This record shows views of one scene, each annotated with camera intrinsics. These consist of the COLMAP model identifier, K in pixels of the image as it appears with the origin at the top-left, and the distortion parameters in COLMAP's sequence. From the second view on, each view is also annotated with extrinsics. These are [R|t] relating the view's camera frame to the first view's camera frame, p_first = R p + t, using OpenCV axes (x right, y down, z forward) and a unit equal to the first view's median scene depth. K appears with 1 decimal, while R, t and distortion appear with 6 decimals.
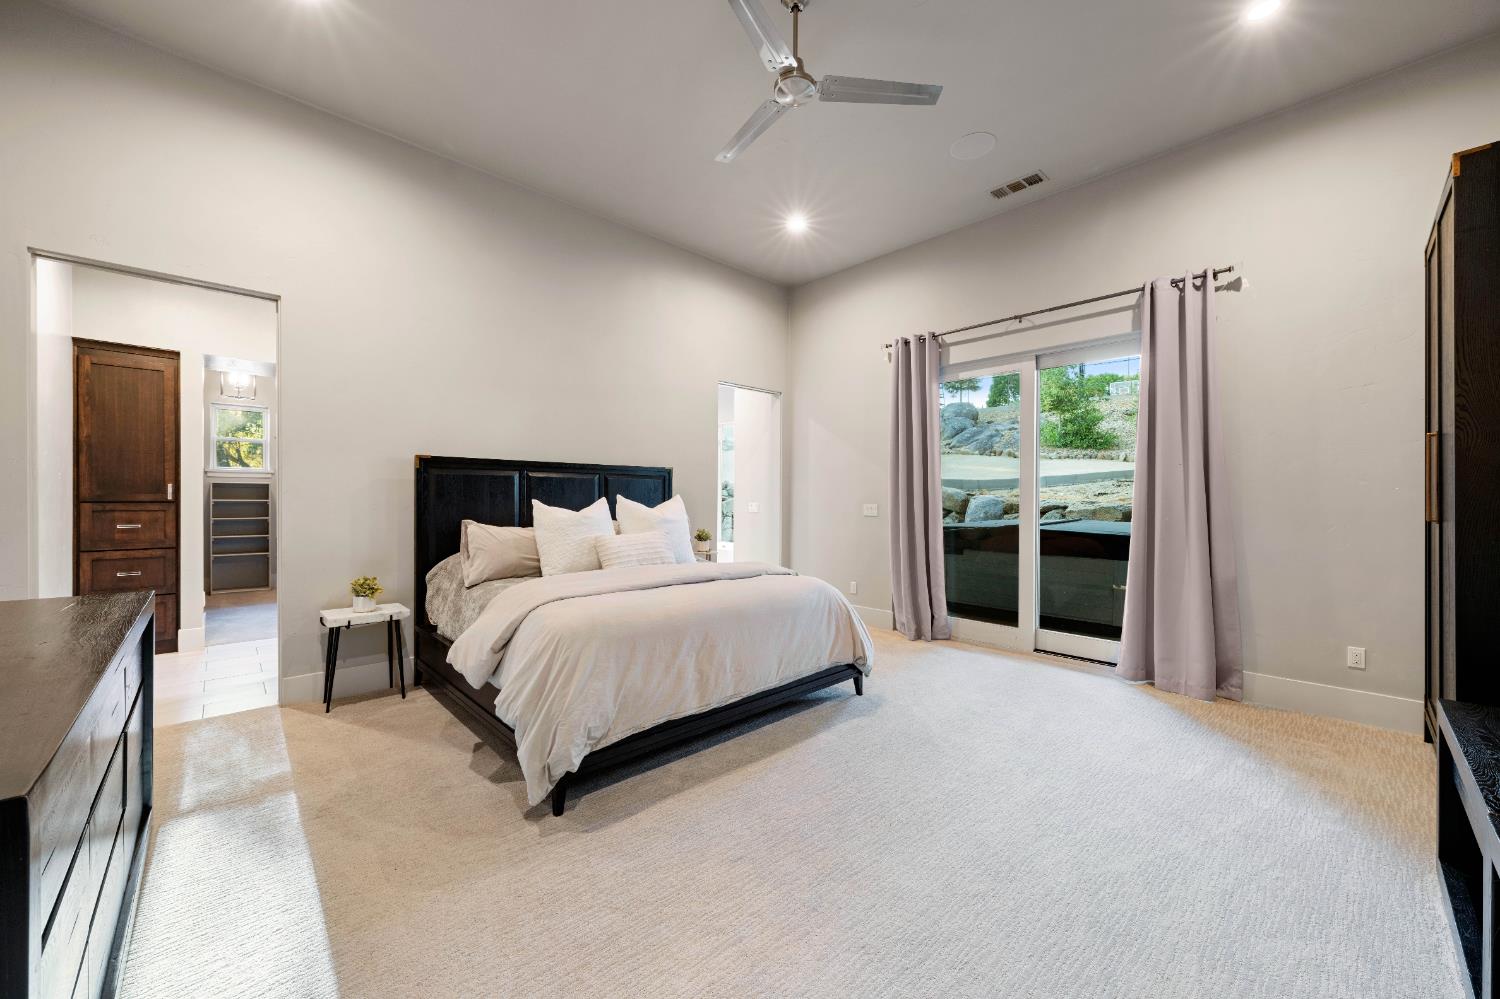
lens RADIAL K [[561.1, 0, 741.4], [0, 561.1, 497.5], [0, 0, 1]] dist [-0.002032, -0.000198]
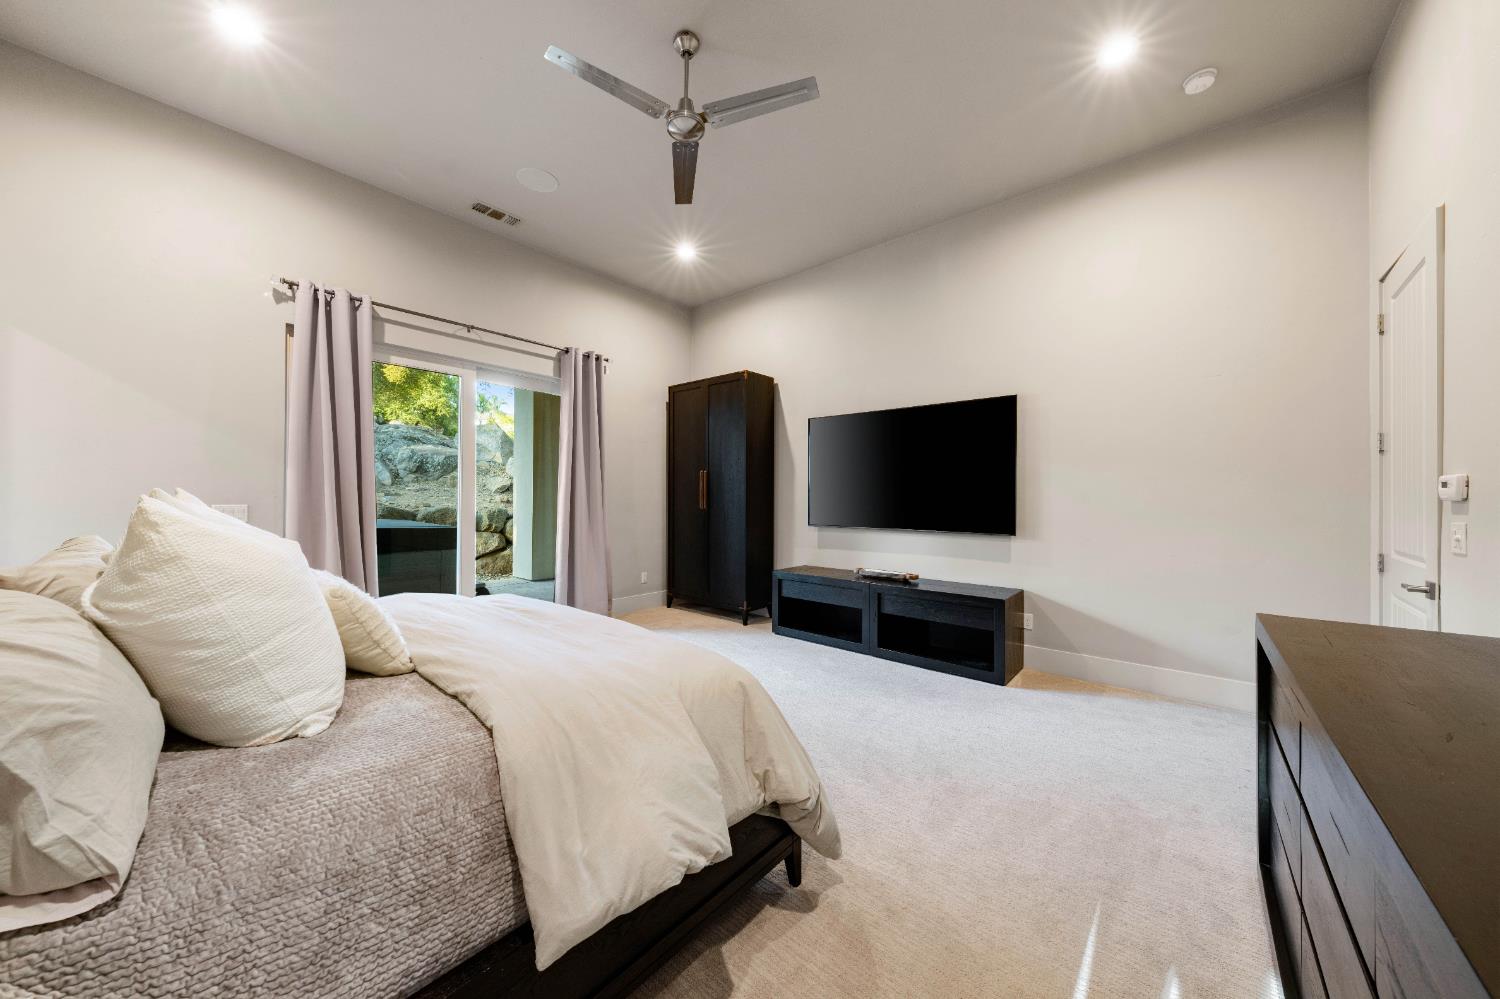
lens RADIAL K [[500.1, 0, 754.4], [0, 500.1, 499.9], [0, 0, 1]] dist [-0.006669, 0.000272]
pose [[-0.093287, -0.001856, 0.995638, -0.520123], [-0.012984, 0.999915, 0.000647, 0.000372], [-0.995555, -0.012867, -0.093303, 0.561130]]
